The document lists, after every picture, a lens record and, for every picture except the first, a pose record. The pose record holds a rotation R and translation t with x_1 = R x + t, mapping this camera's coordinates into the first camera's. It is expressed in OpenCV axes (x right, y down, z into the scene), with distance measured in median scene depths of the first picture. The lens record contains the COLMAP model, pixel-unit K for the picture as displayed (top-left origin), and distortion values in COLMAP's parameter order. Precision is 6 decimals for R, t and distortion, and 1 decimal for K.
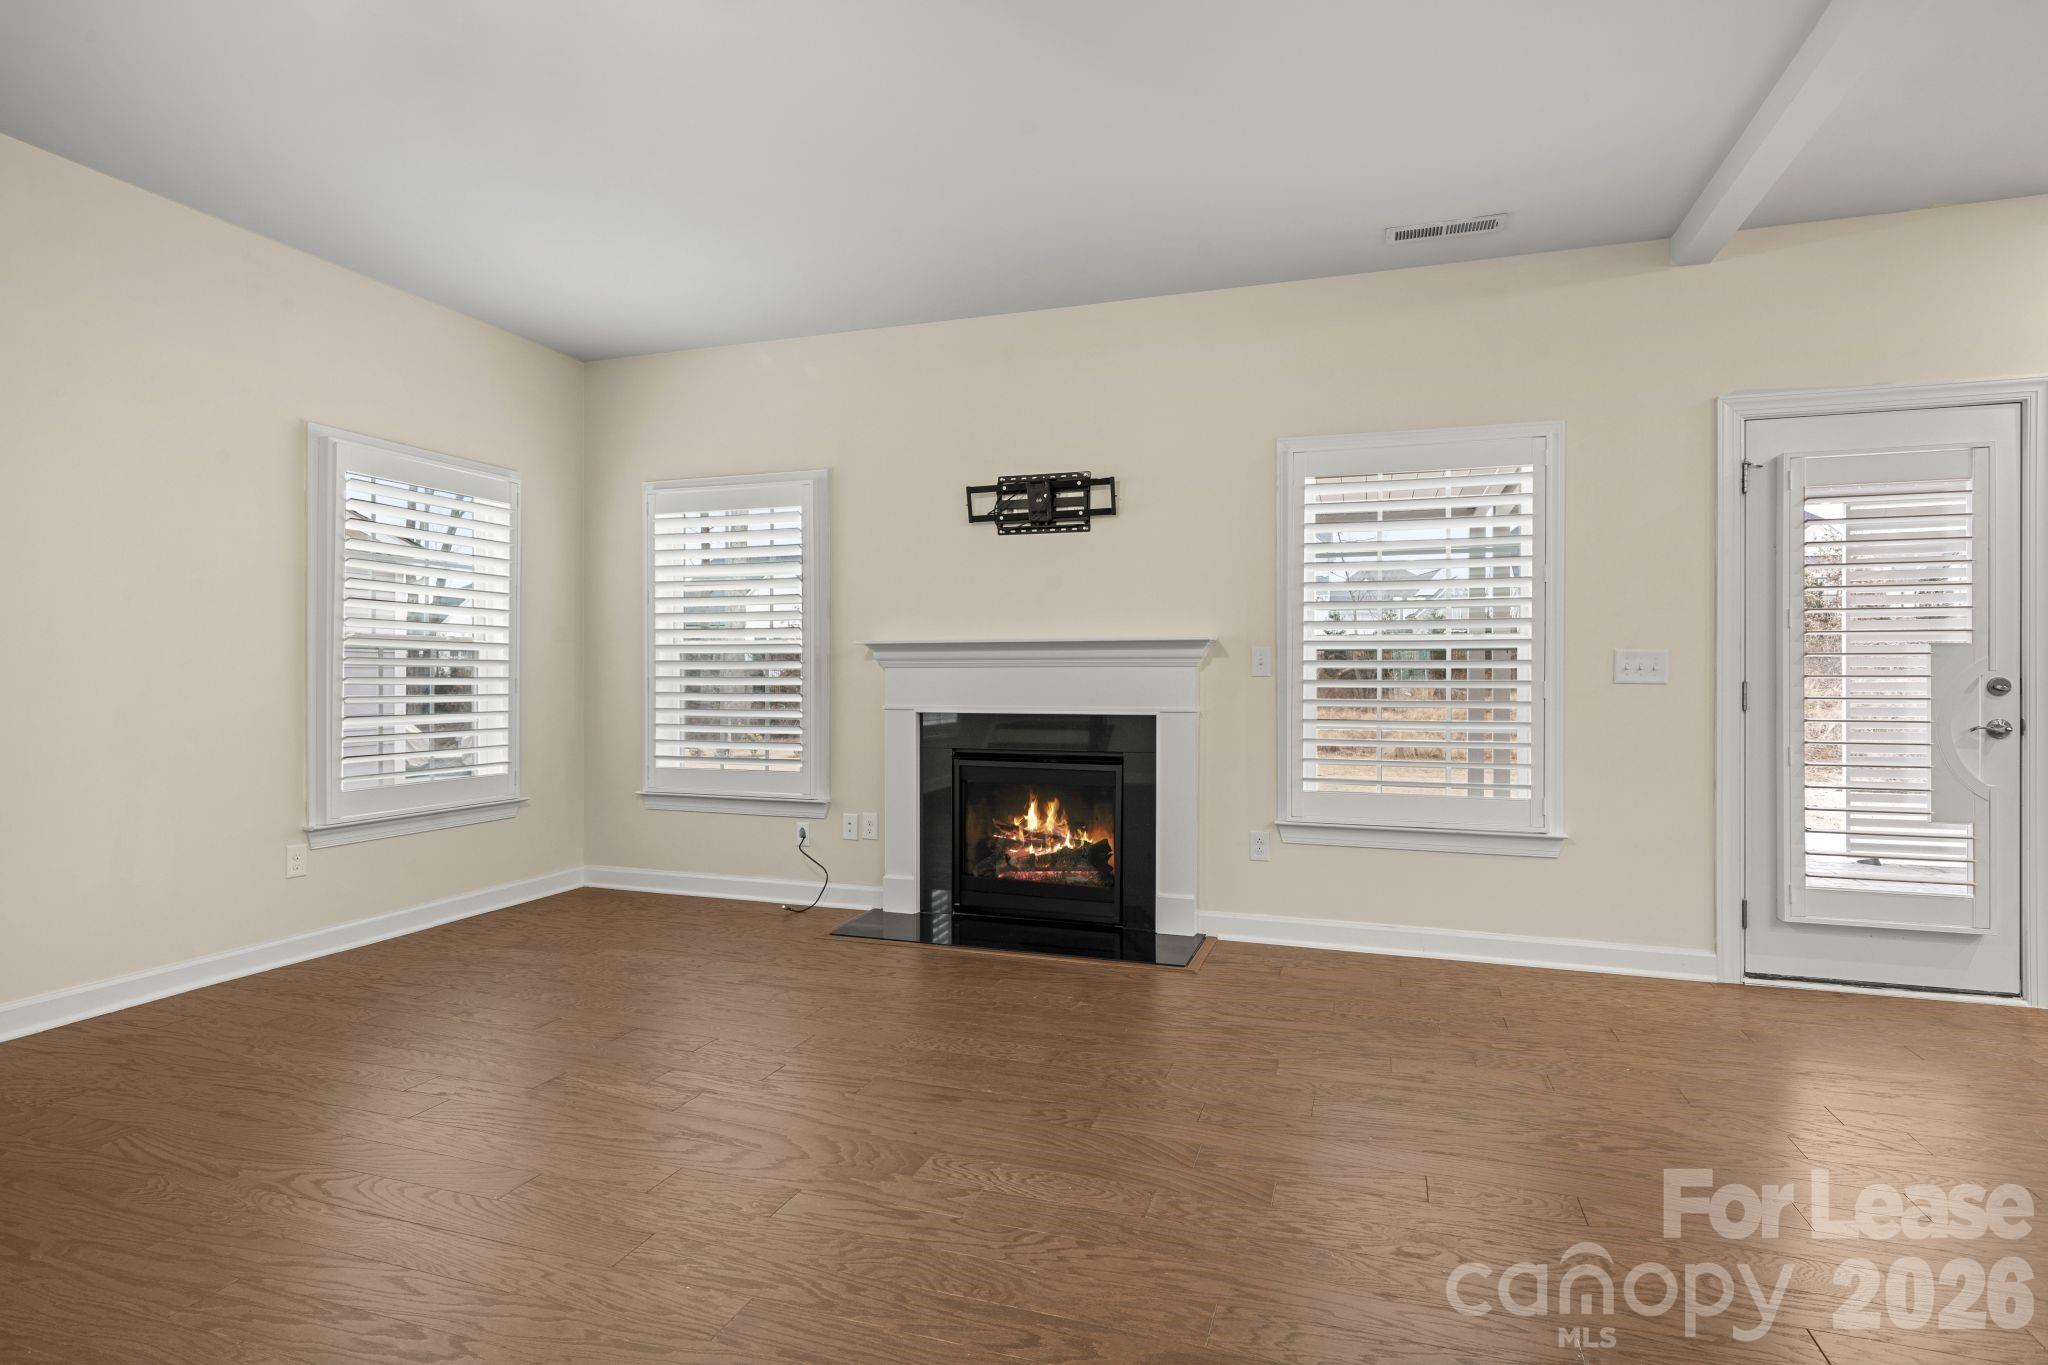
lens RADIAL K [[1028.7, 0, 1049.5], [0, 1028.7, 692.9], [0, 0, 1]] dist [0.006606, -0.000142]
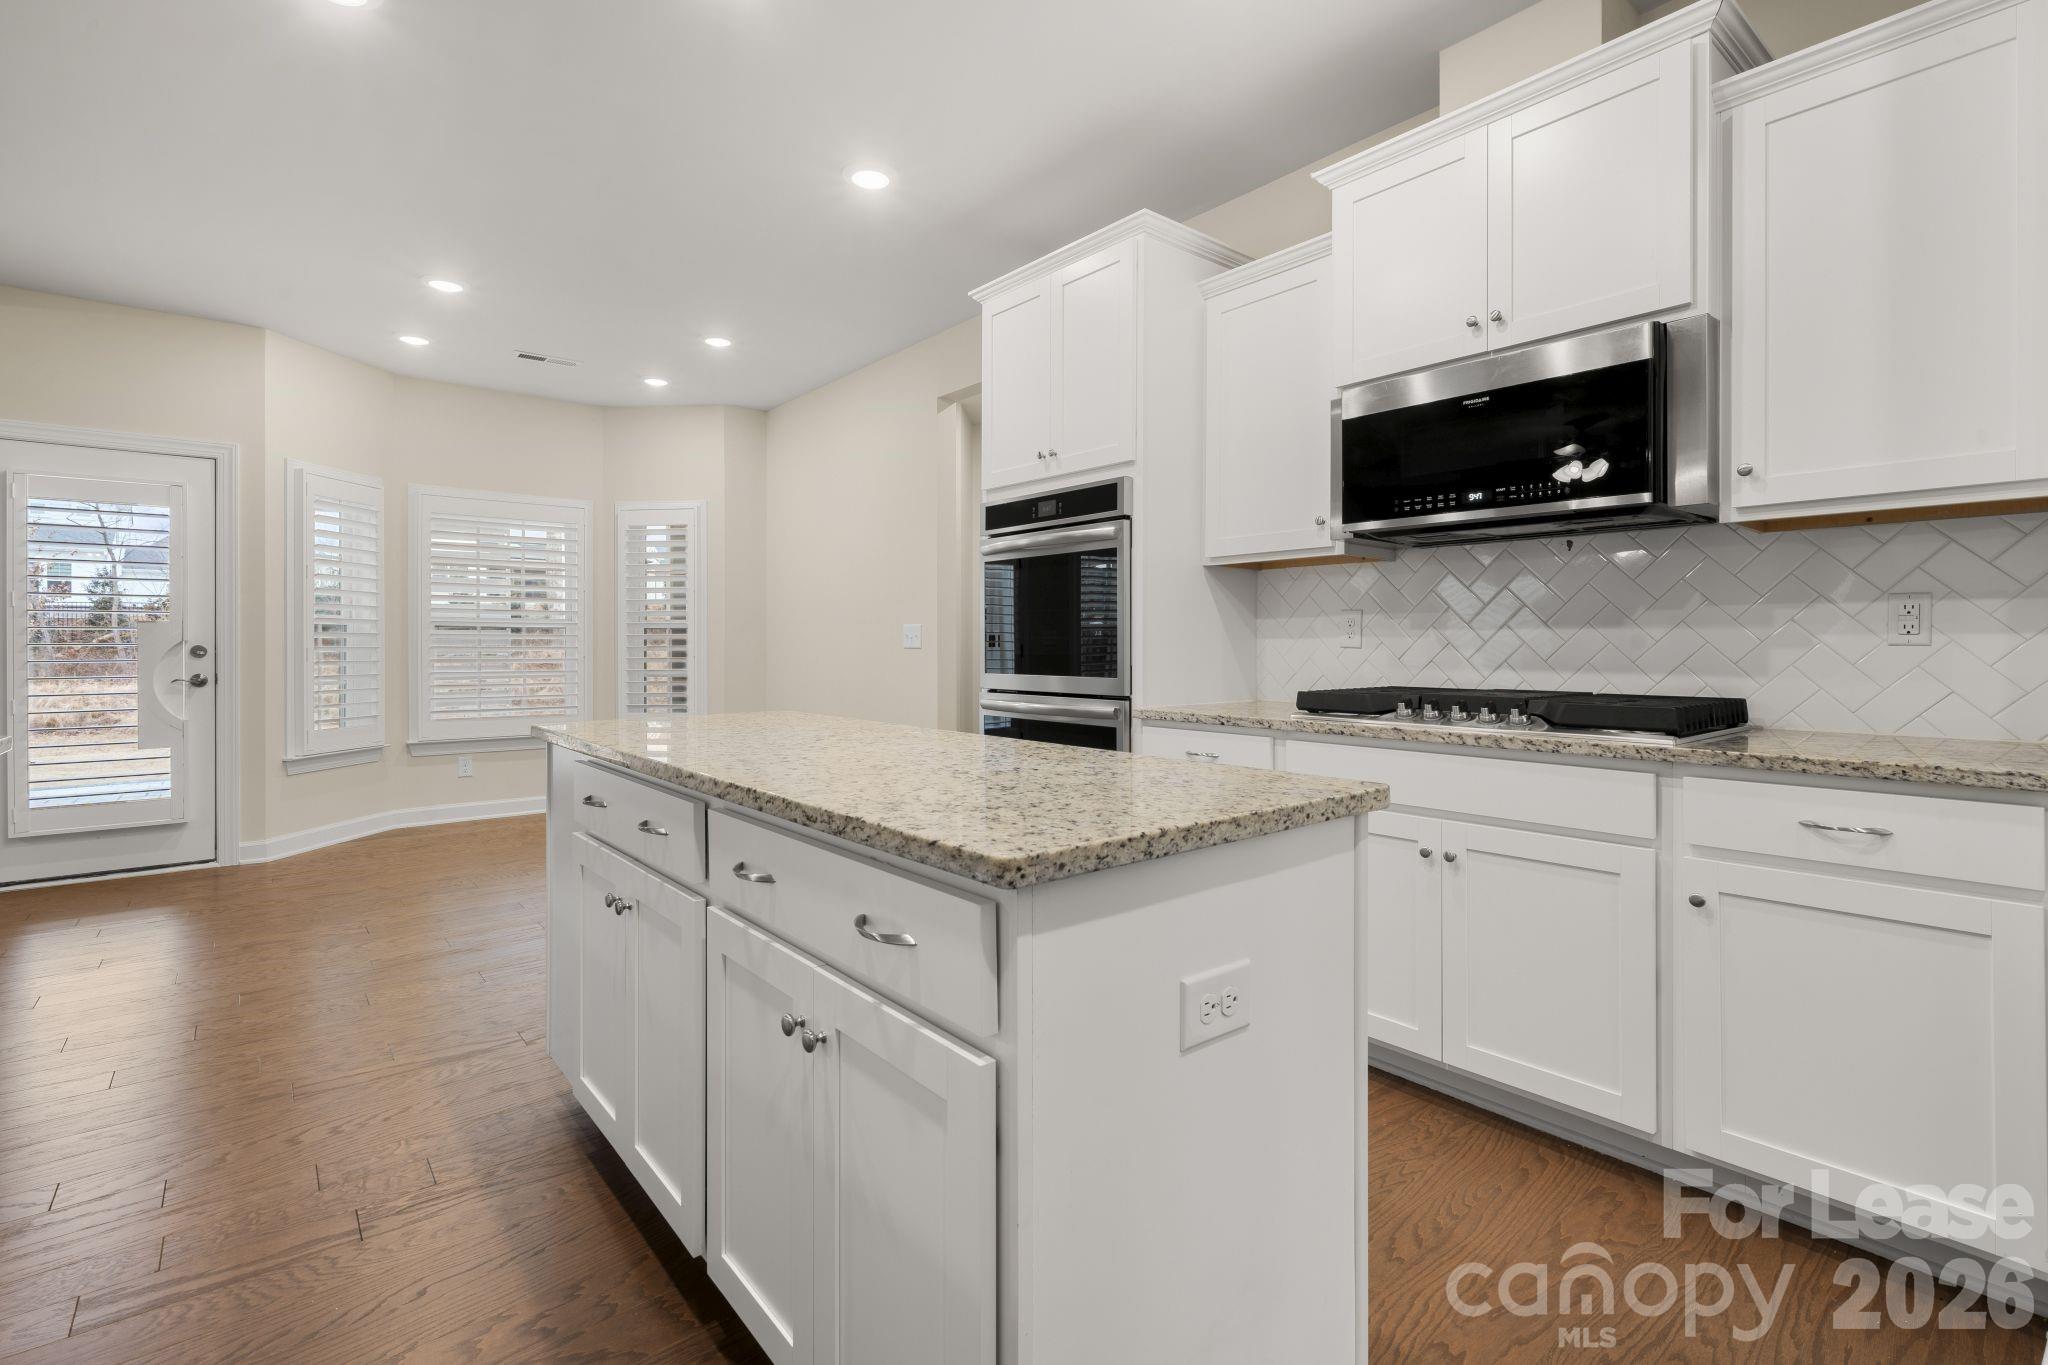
lens RADIAL K [[935.6, 0, 977.2], [0, 935.6, 638.6], [0, 0, 1]] dist [0.016998, -0.000547]
pose [[0.560526, 0.003215, 0.828131, 0.345295], [0.011767, 0.999861, -0.011846, 0.003643], [-0.828053, 0.016384, 0.560410, -0.538821]]
